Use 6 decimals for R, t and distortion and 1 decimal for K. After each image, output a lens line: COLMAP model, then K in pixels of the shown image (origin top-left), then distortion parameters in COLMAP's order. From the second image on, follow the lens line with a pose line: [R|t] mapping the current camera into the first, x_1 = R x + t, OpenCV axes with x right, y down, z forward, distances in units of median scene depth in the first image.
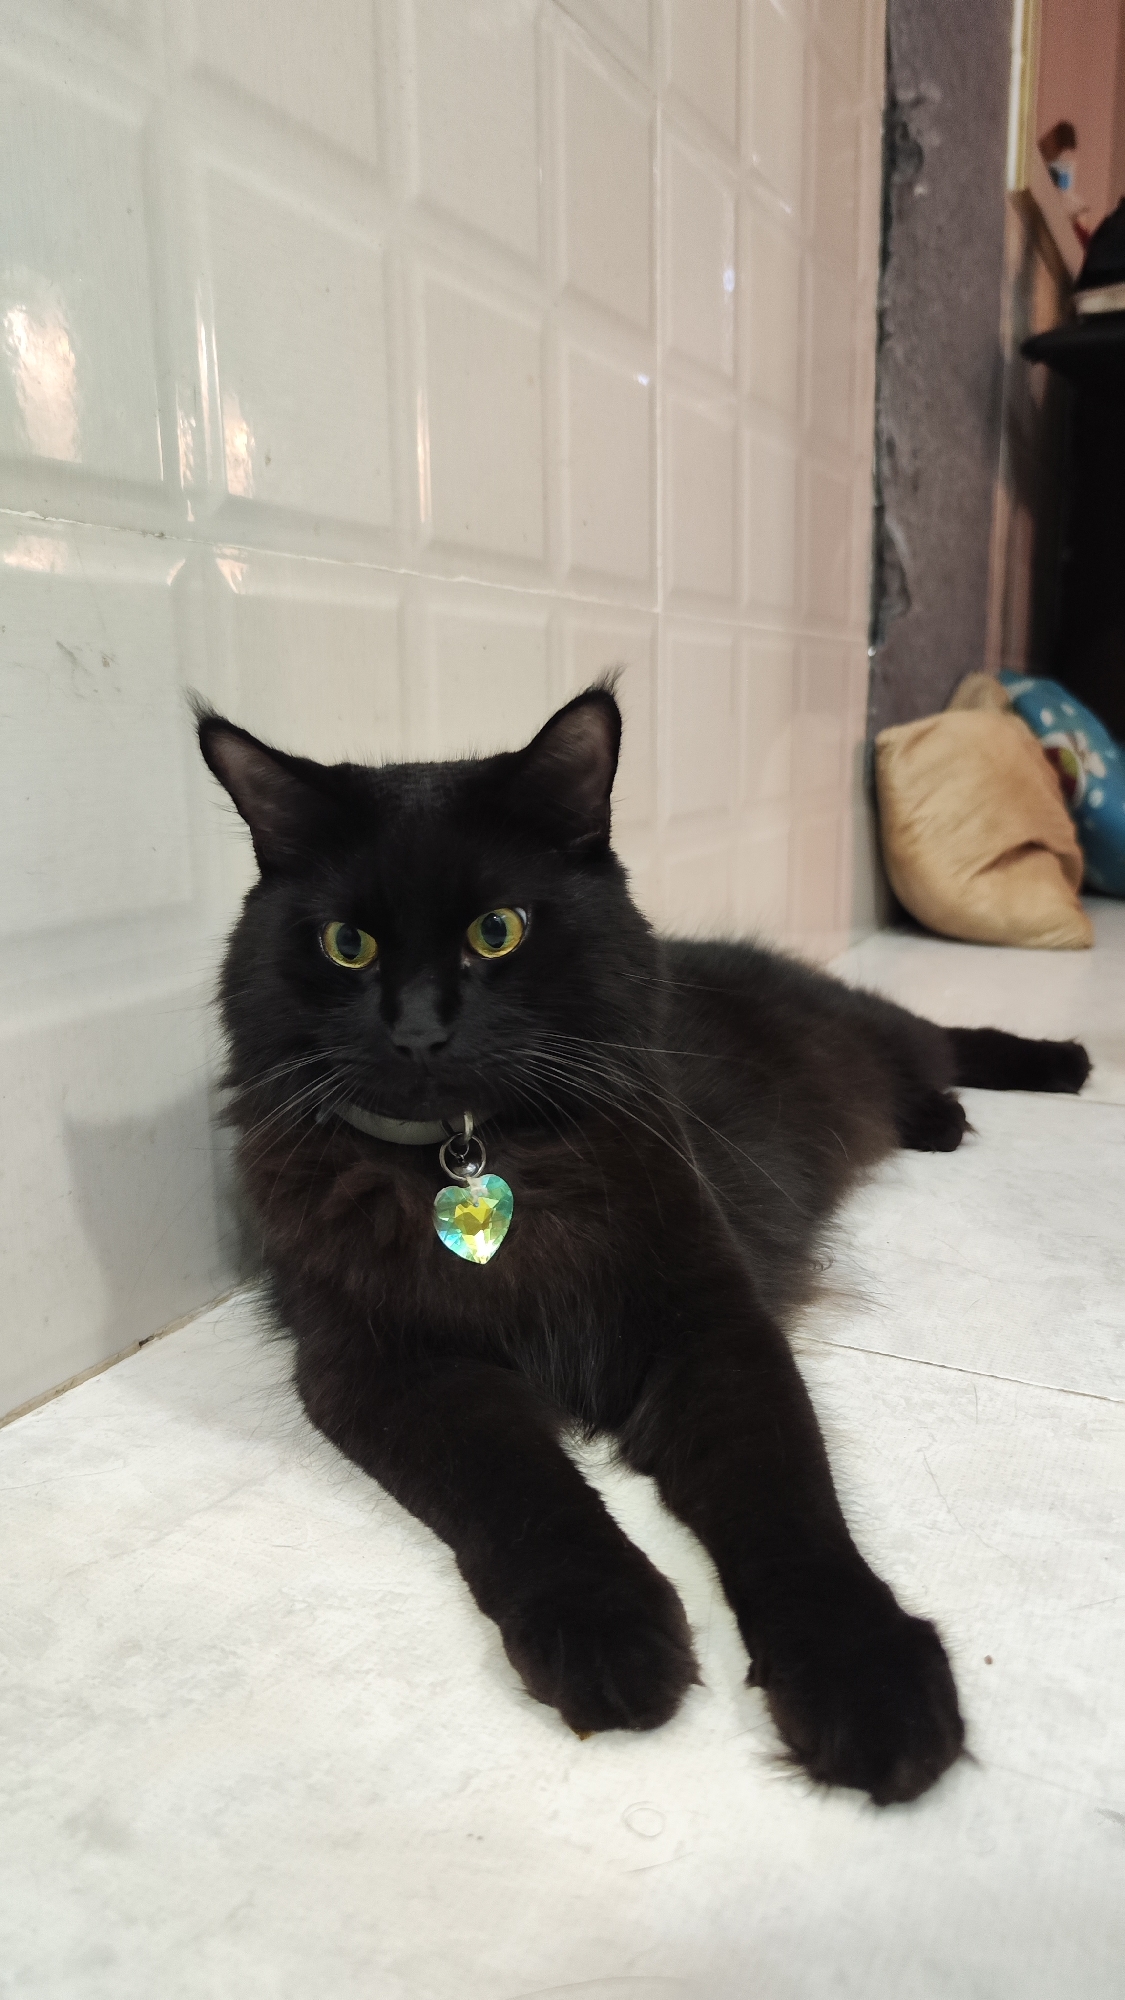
lens RADIAL K [[1401.8, 0, 573.2], [0, 1401.8, 1014.7], [0, 0, 1]] dist [-0.020070, -0.012402]
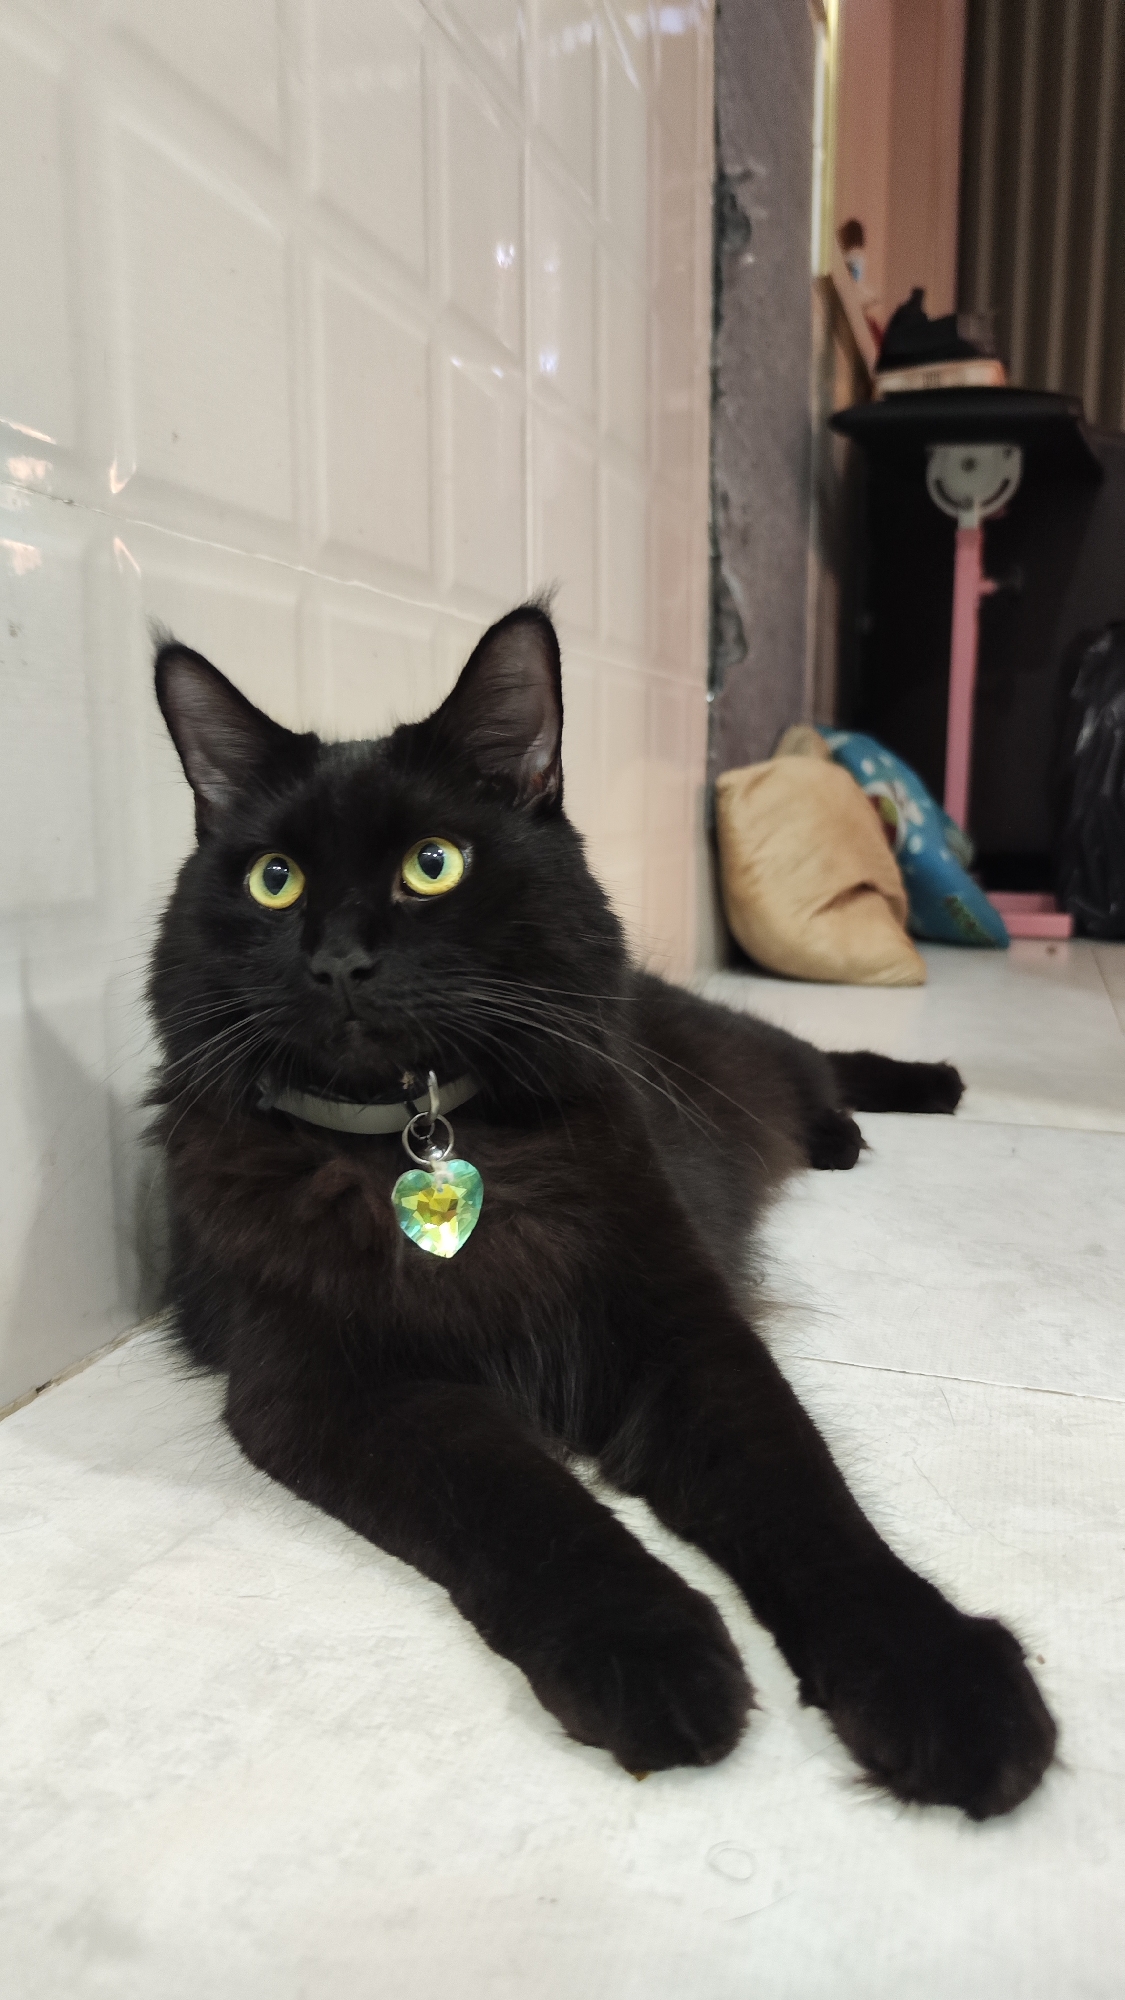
lens RADIAL K [[1401.8, 0, 553.4], [0, 1401.8, 986.5], [0, 0, 1]] dist [-0.020070, -0.012402]
pose [[0.990356, -0.010684, 0.138132, -0.110483], [0.020446, 0.997376, -0.069448, 0.050111], [-0.137028, 0.071603, 0.987976, 0.062206]]
